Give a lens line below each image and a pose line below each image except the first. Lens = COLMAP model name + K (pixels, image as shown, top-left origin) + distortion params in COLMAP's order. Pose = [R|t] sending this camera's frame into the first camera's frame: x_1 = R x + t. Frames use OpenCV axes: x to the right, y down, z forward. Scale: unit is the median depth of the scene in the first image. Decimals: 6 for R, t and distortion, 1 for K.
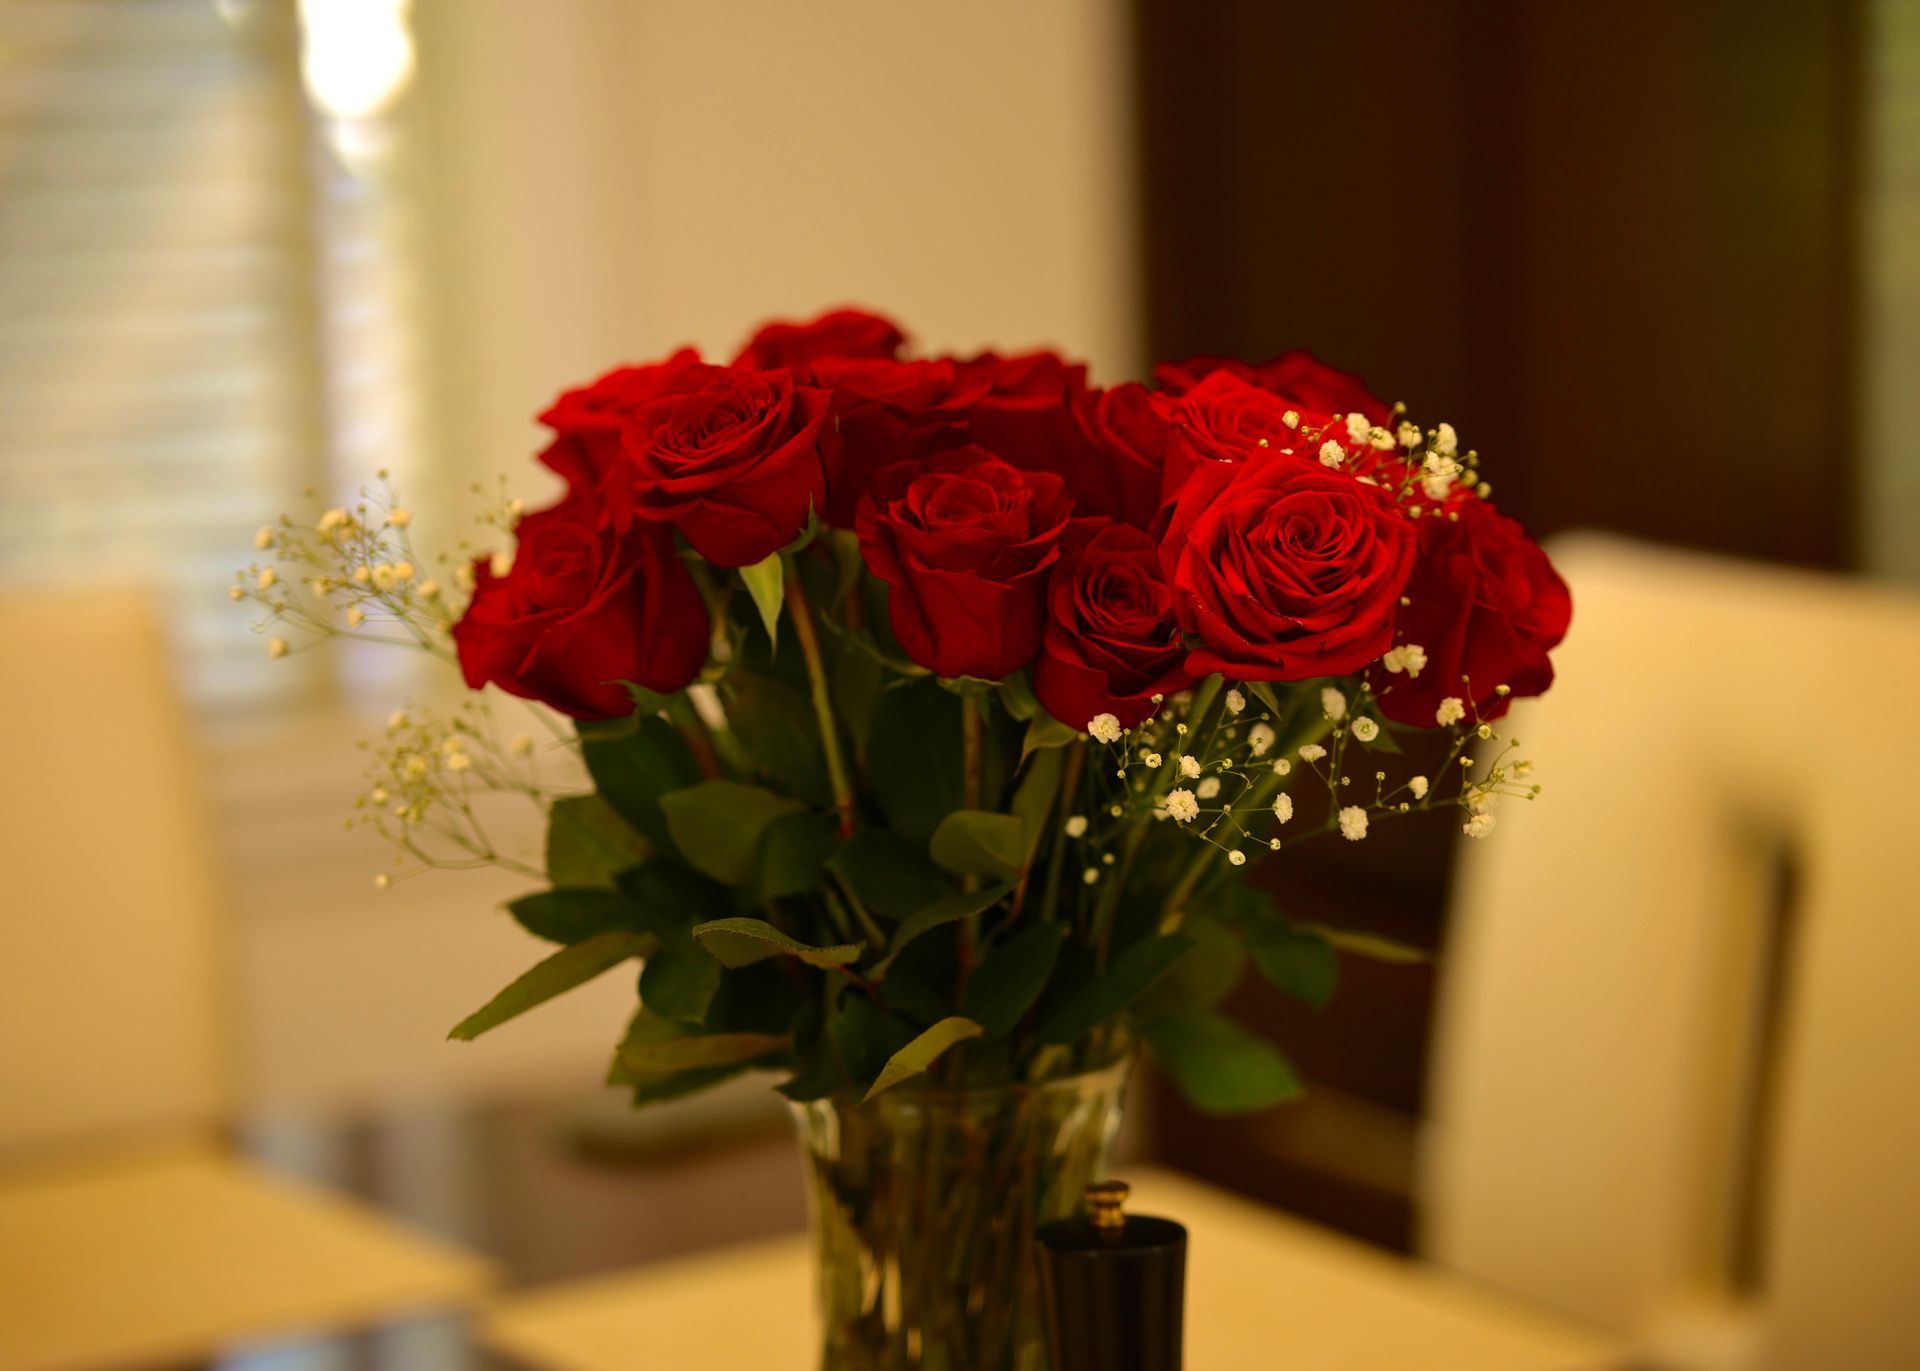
lens RADIAL K [[4904.1, 0, 960.0], [0, 4904.1, 685.5], [0, 0, 1]] dist [0.803181, -7.181037]
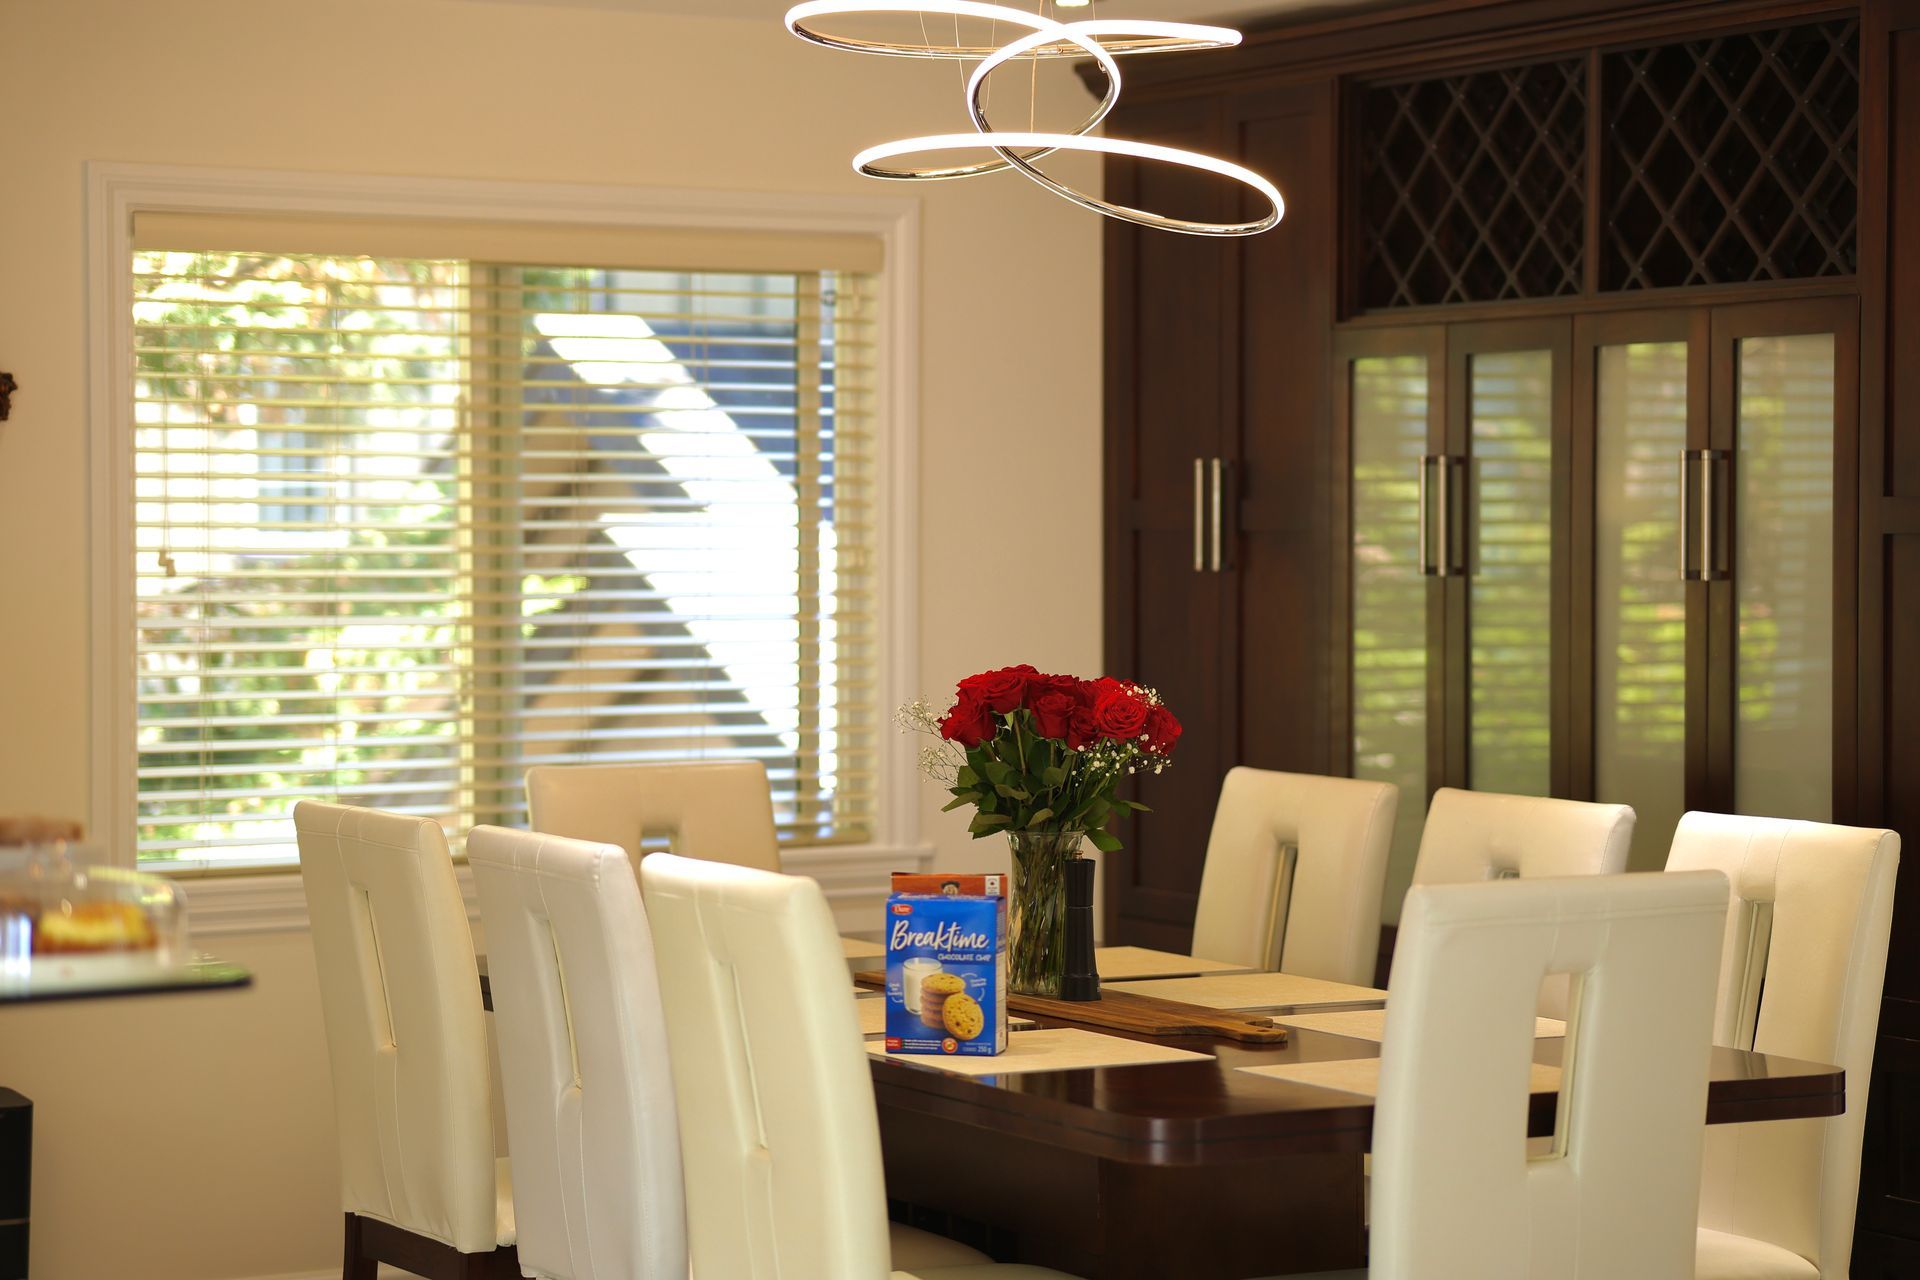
lens RADIAL K [[4414.8, 0, 960.0], [0, 4414.8, 640.0], [0, 0, 1]] dist [0.000735, -0.003291]
pose [[0.999428, 0.033770, 0.001778, -0.096687], [-0.033371, 0.993409, -0.109656, 0.368285], [-0.005469, 0.109534, 0.993968, -3.191755]]
